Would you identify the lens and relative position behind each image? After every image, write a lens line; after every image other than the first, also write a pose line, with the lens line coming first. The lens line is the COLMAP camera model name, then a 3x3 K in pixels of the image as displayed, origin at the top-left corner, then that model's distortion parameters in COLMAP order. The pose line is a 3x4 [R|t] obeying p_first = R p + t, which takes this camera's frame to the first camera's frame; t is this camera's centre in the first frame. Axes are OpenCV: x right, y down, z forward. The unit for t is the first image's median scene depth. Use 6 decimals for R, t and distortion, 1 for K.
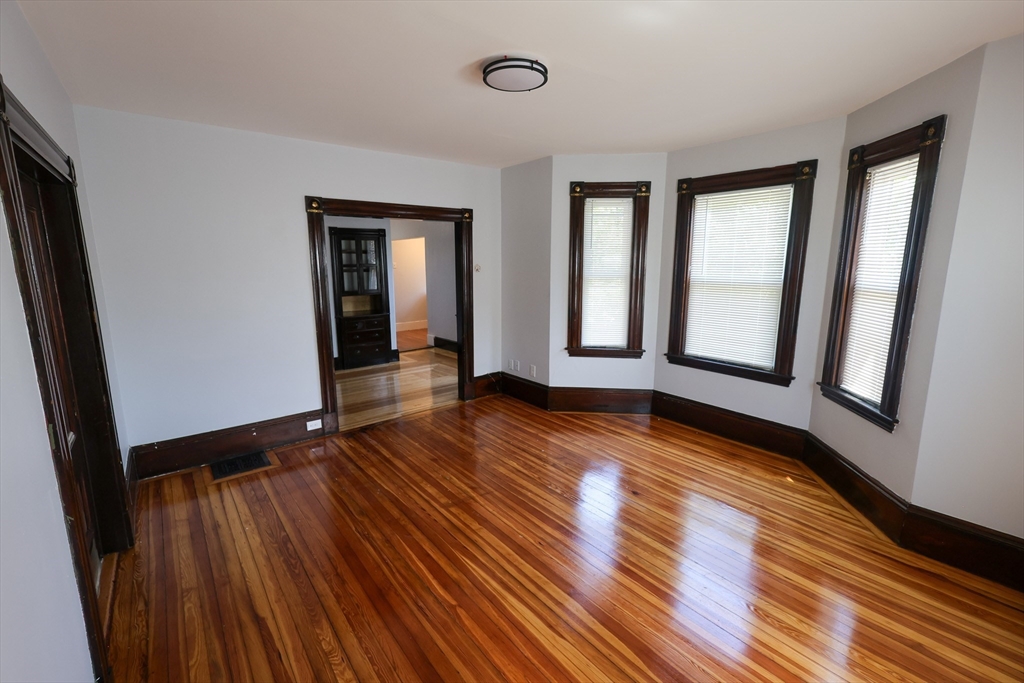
lens RADIAL K [[446.4, 0, 517.2], [0, 446.4, 340.9], [0, 0, 1]] dist [0.011406, -0.000257]
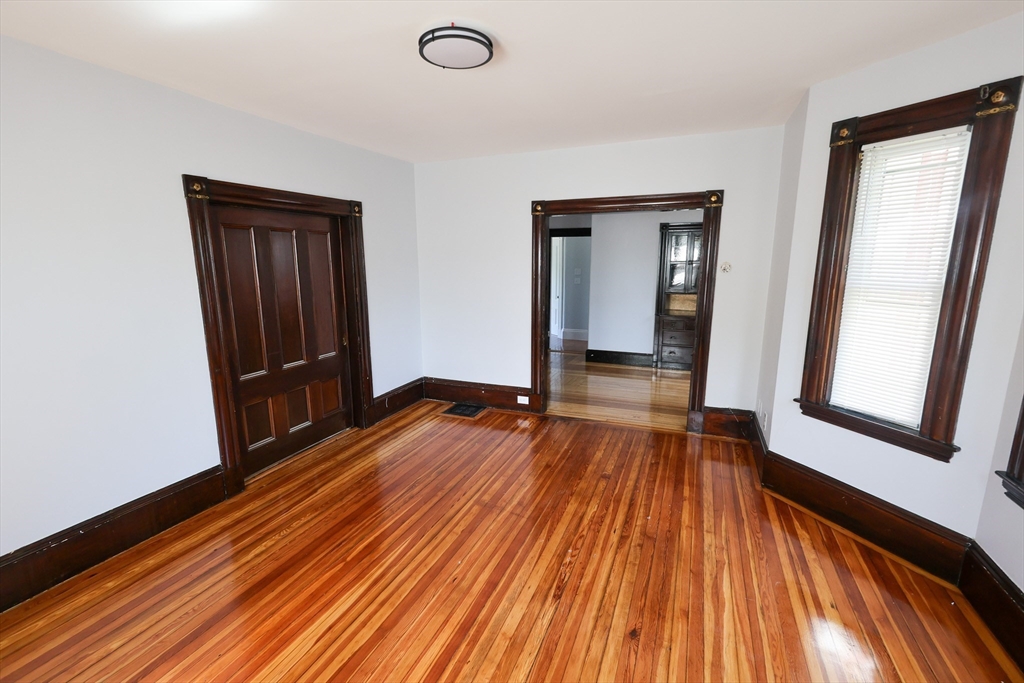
lens RADIAL K [[446.4, 0, 517.2], [0, 446.4, 340.9], [0, 0, 1]] dist [0.011406, -0.000257]
pose [[0.483042, 0.162995, -0.860292, 0.727213], [-0.154589, 0.982962, 0.099437, -0.107026], [0.861843, 0.084960, 0.500009, 0.569972]]
